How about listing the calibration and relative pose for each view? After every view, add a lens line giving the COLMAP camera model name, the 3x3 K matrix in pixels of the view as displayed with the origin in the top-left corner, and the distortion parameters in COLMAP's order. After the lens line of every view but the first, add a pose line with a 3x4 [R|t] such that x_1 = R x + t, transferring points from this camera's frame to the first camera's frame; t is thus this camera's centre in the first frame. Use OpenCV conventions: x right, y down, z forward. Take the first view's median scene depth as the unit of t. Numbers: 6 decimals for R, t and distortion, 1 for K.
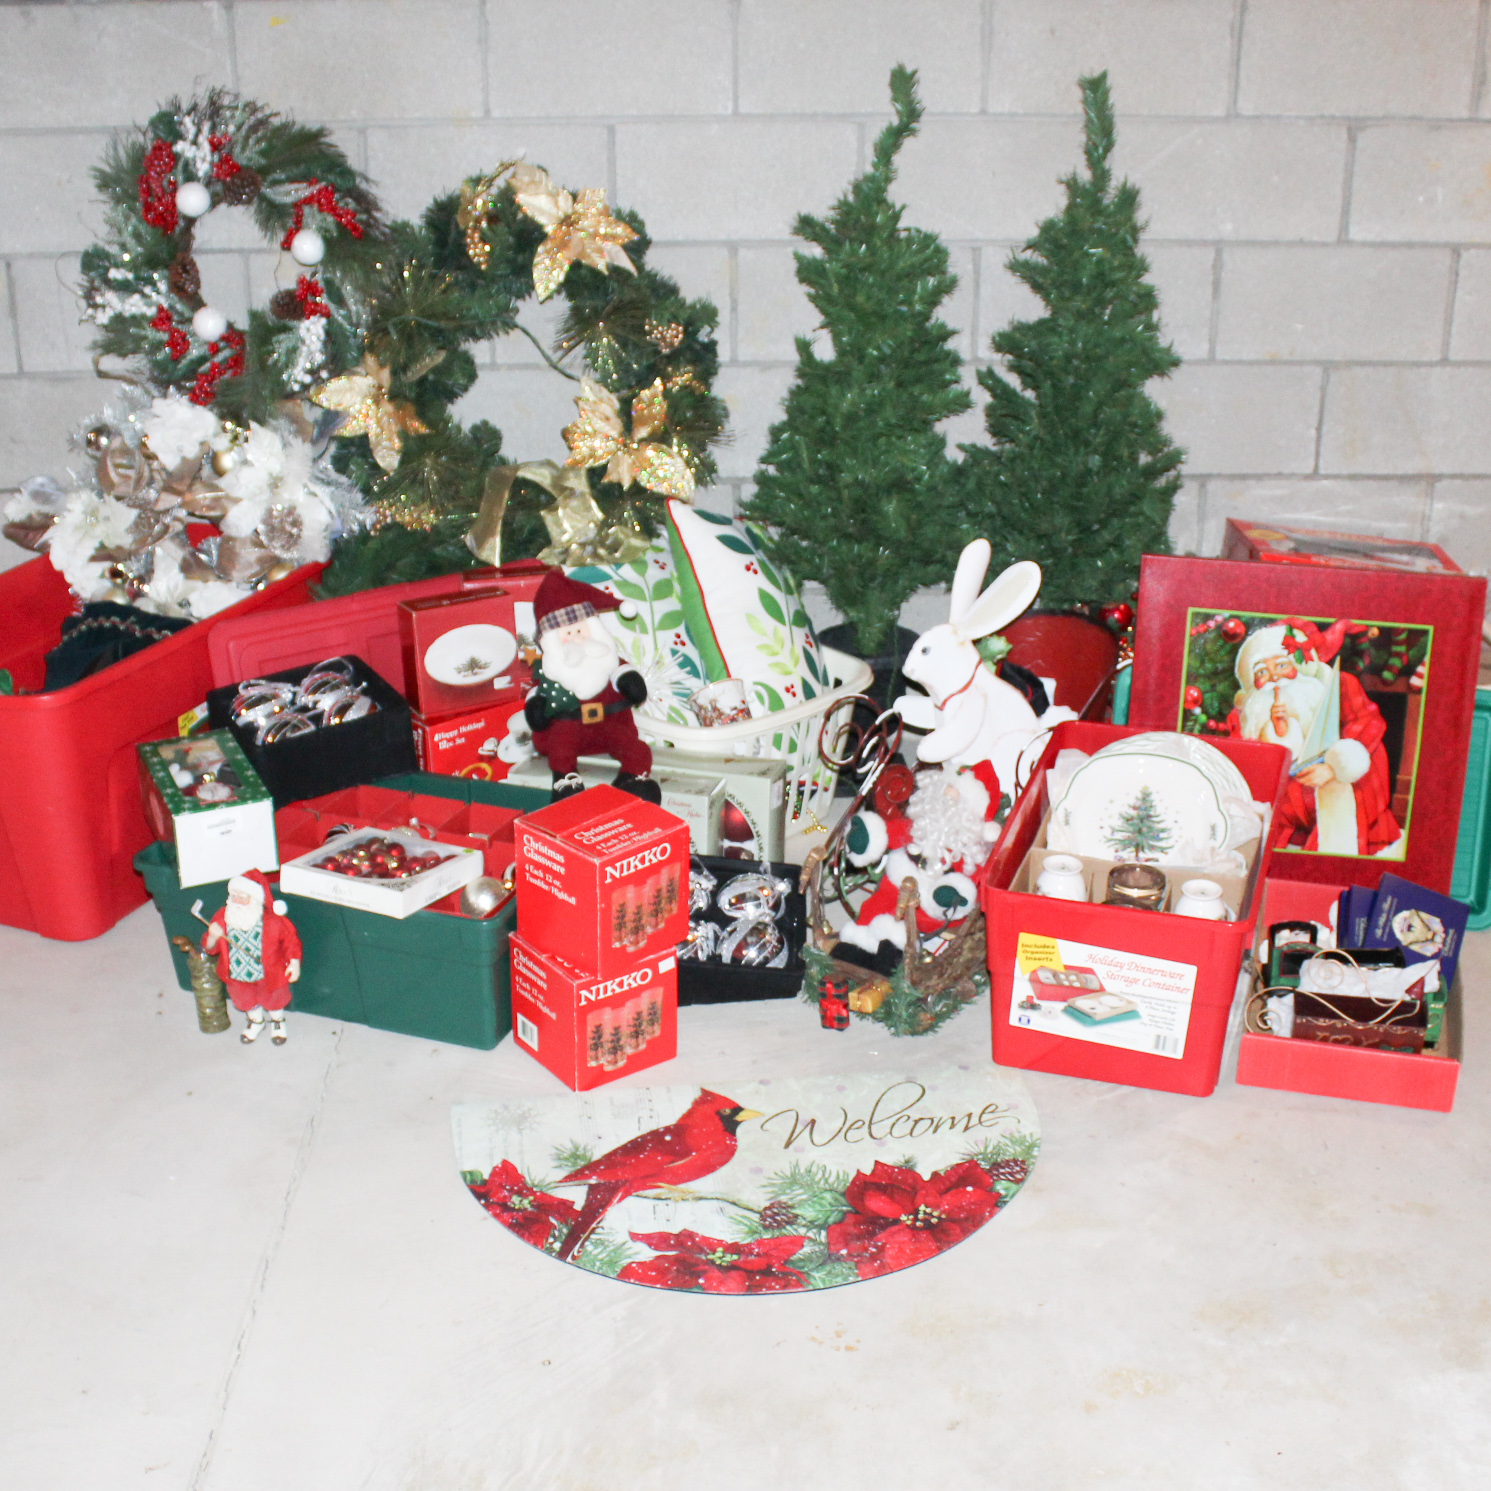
lens RADIAL K [[2128.9, 0, 737.9], [0, 2128.9, 785.5], [0, 0, 1]] dist [-0.136225, 0.000000]
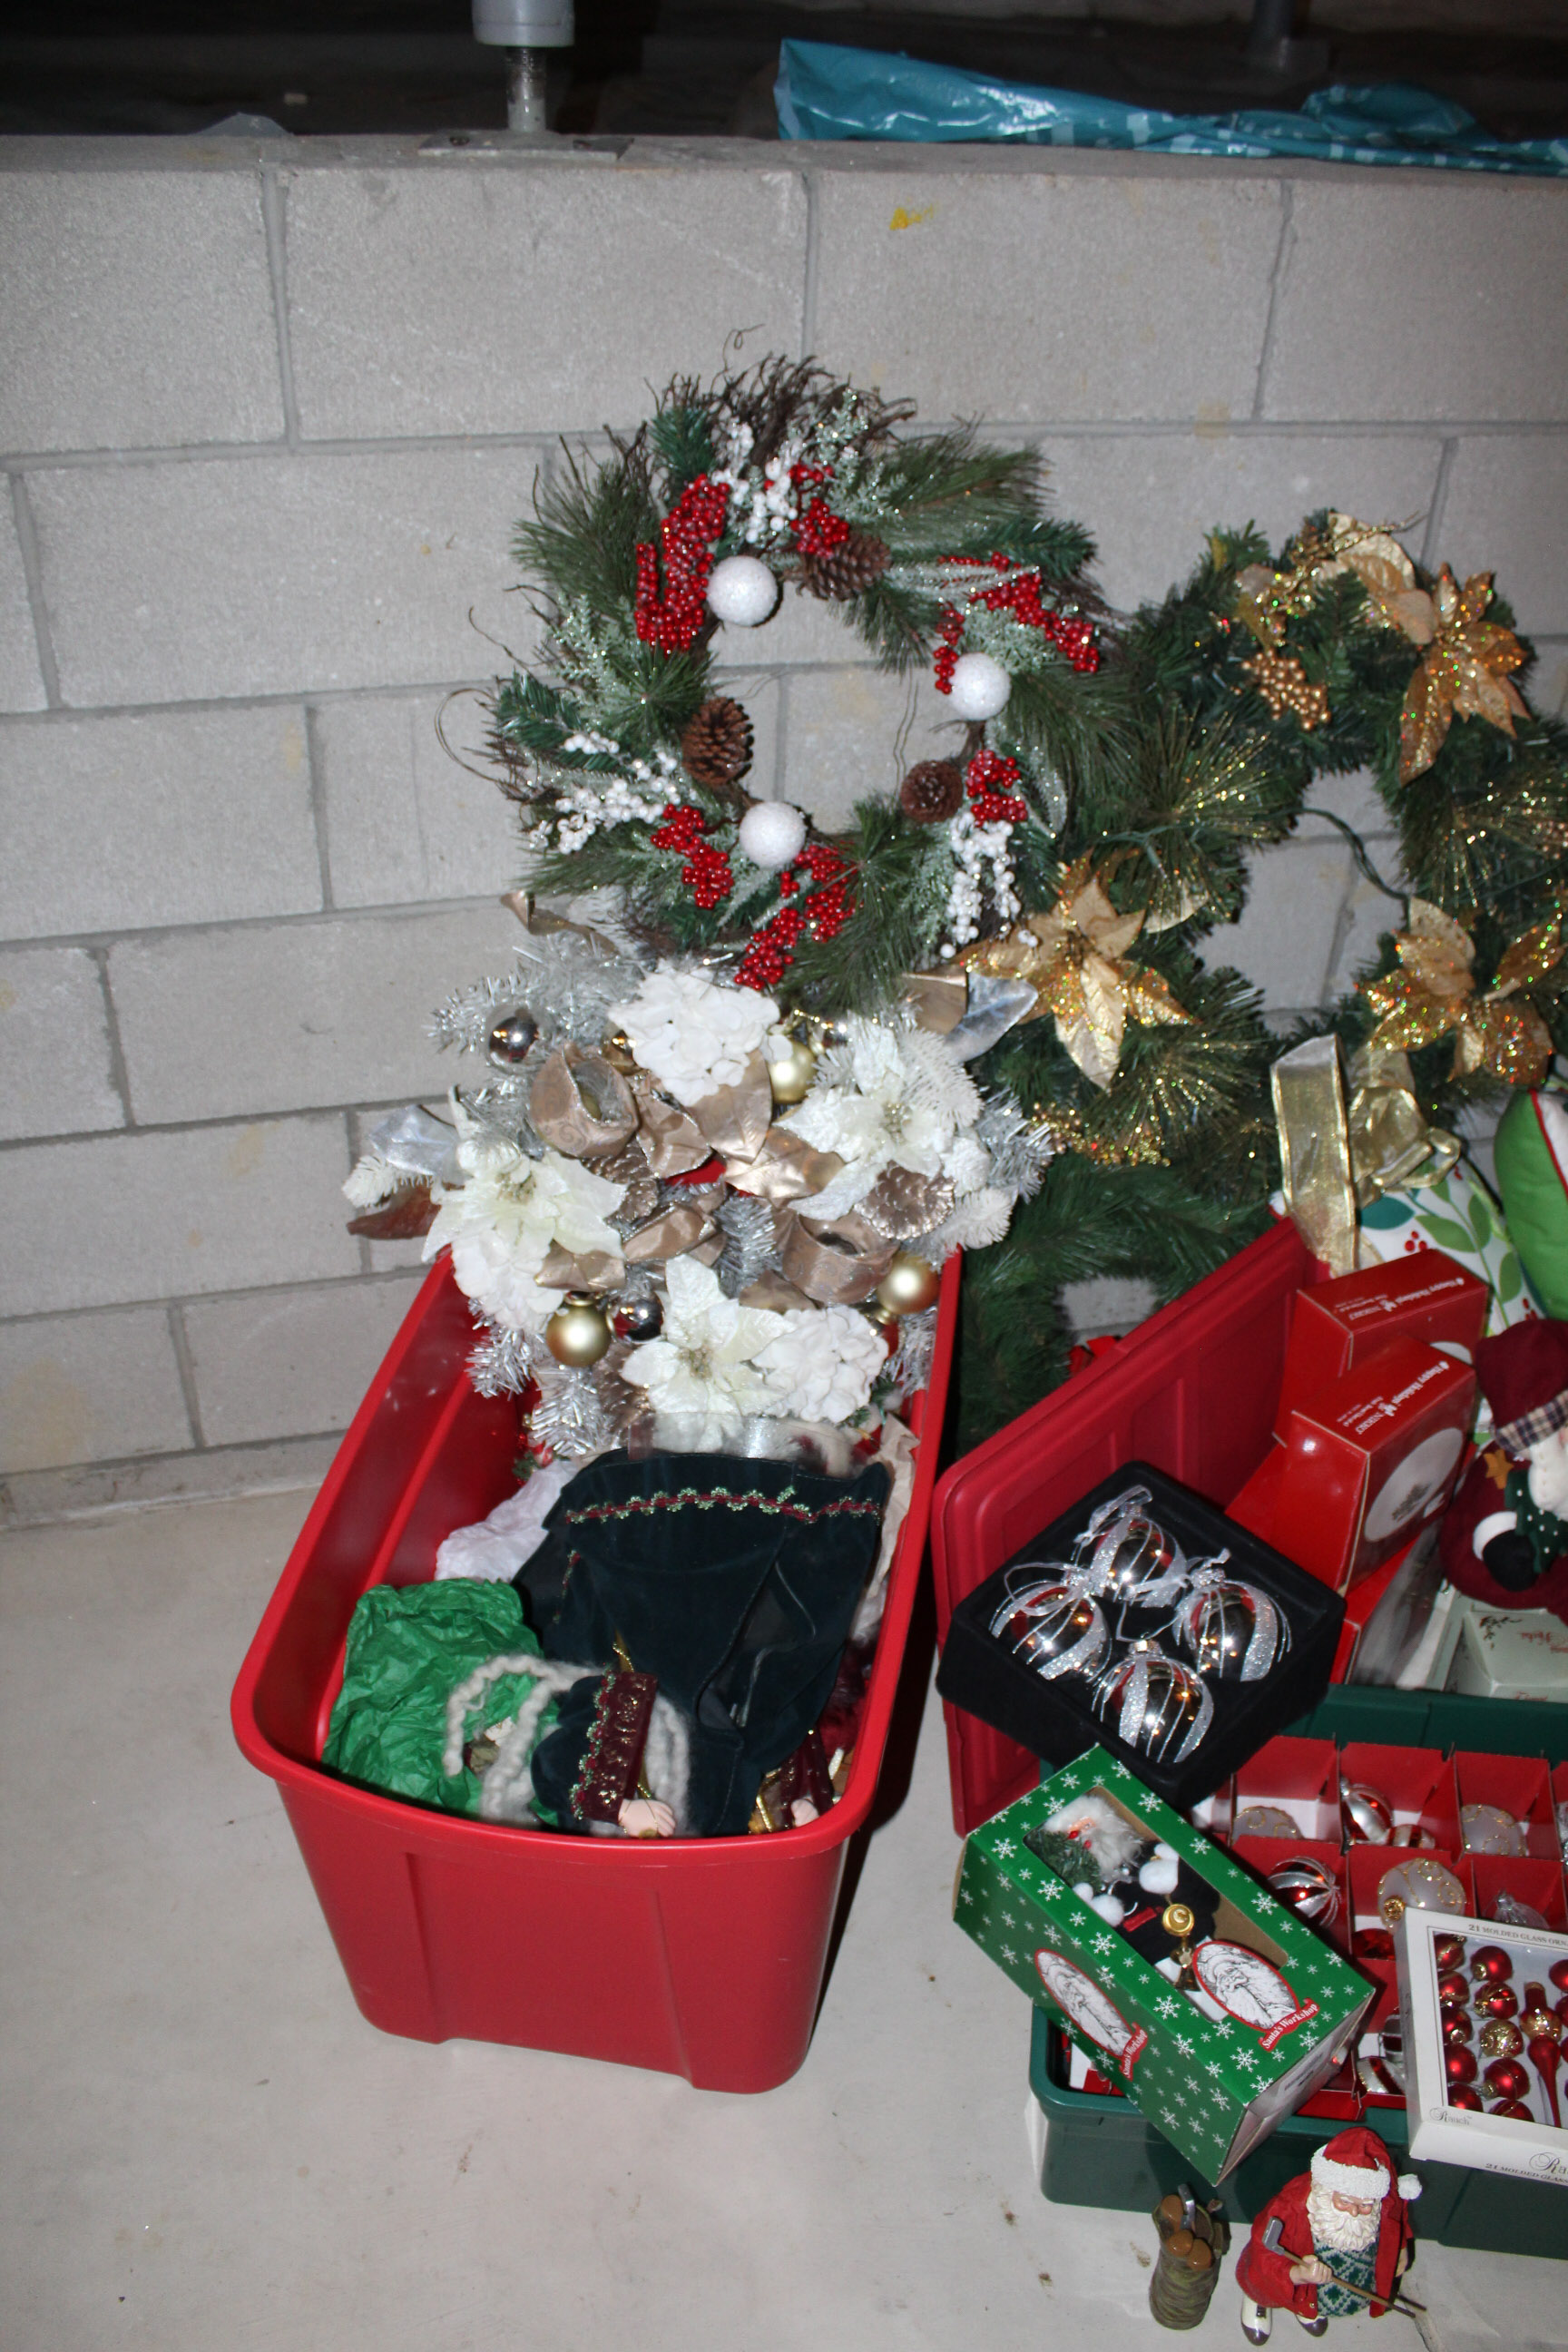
lens RADIAL K [[1930.4, 0, 805.7], [0, 1930.4, 1191.5], [0, 0, 1]] dist [-0.166099, 0.142558]
pose [[0.968664, -0.103228, 0.225909, -0.385225], [0.054159, 0.975441, 0.213497, -0.251839], [-0.242400, -0.194571, 0.950465, 0.573002]]
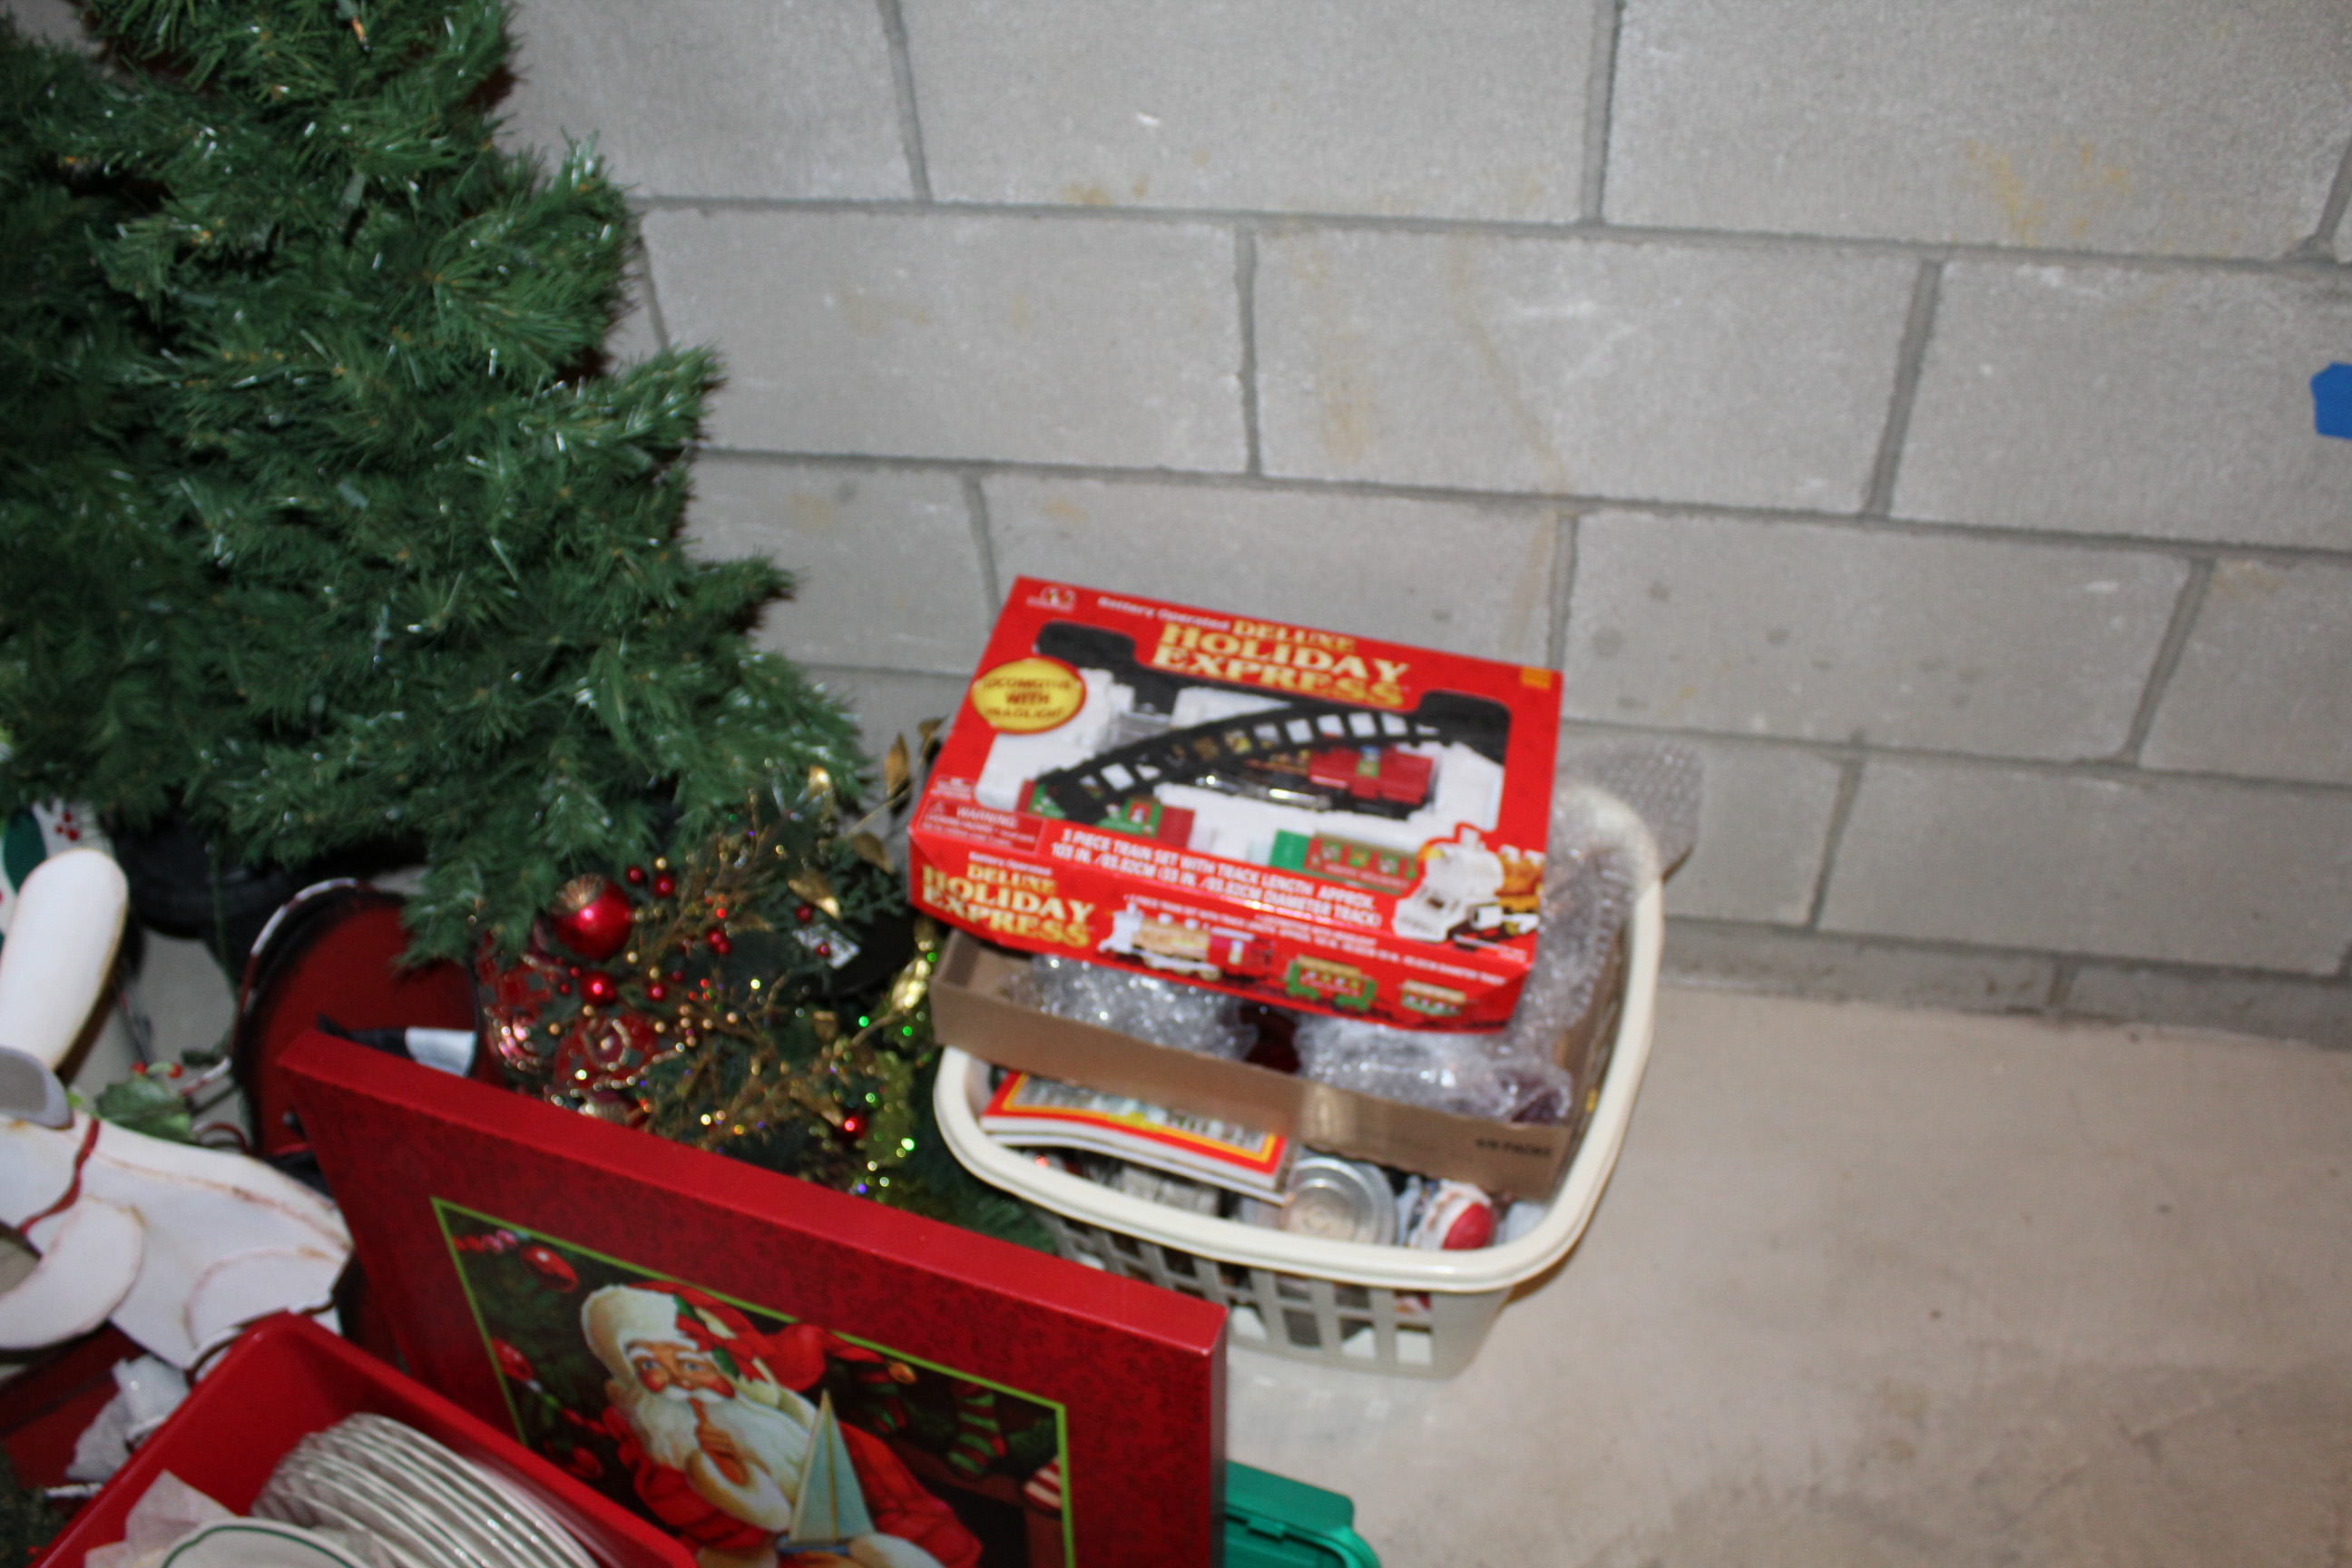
lens RADIAL K [[2052.9, 0, 1158.6], [0, 2052.9, 796.6], [0, 0, 1]] dist [-0.127241, -0.005941]
pose [[0.978425, 0.097306, -0.182251, 0.382315], [-0.019655, 0.921980, 0.386738, -0.275140], [0.205663, -0.374812, 0.904001, 0.733710]]
